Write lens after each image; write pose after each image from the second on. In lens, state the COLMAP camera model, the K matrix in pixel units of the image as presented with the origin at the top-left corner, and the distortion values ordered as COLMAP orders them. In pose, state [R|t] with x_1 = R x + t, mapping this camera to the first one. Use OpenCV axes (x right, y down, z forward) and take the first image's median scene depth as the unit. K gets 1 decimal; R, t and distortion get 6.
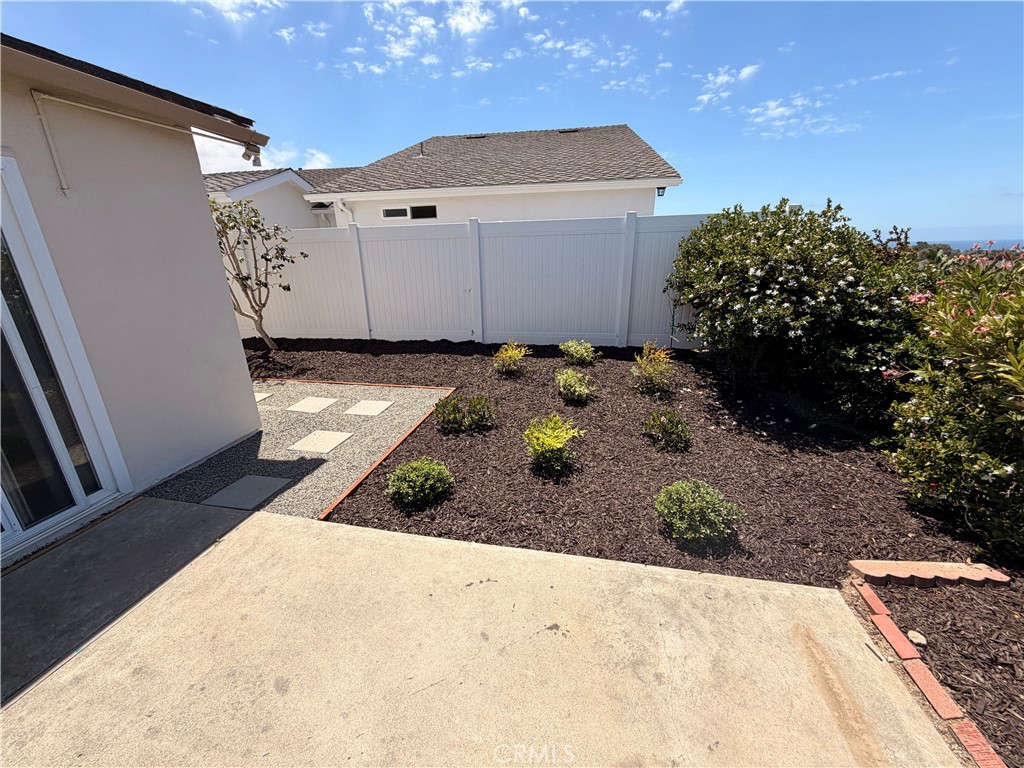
lens RADIAL K [[415.0, 0, 512.0], [0, 415.0, 384.0], [0, 0, 1]] dist [-0.008641, -0.000092]
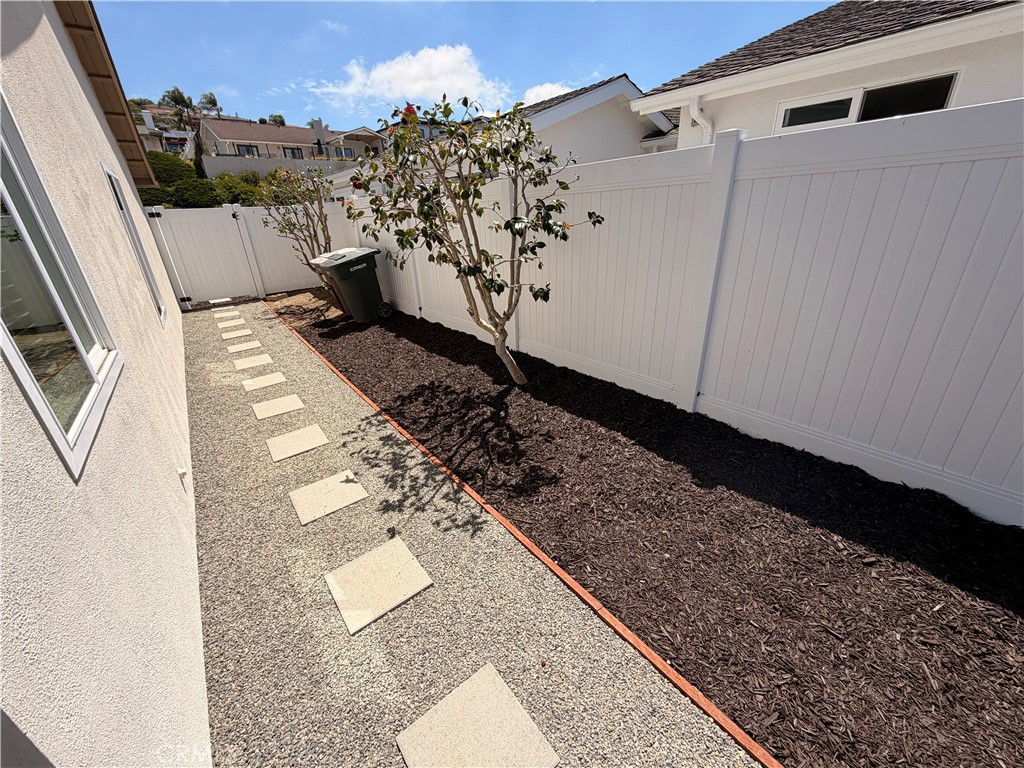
lens RADIAL K [[407.2, 0, 512.0], [0, 407.2, 384.0], [0, 0, 1]] dist [0.001666, -0.000158]
pose [[0.761245, 0.245517, -0.600189, -0.263856], [-0.175351, 0.969011, 0.173985, -0.202241], [0.624306, -0.027202, 0.780706, 0.601542]]
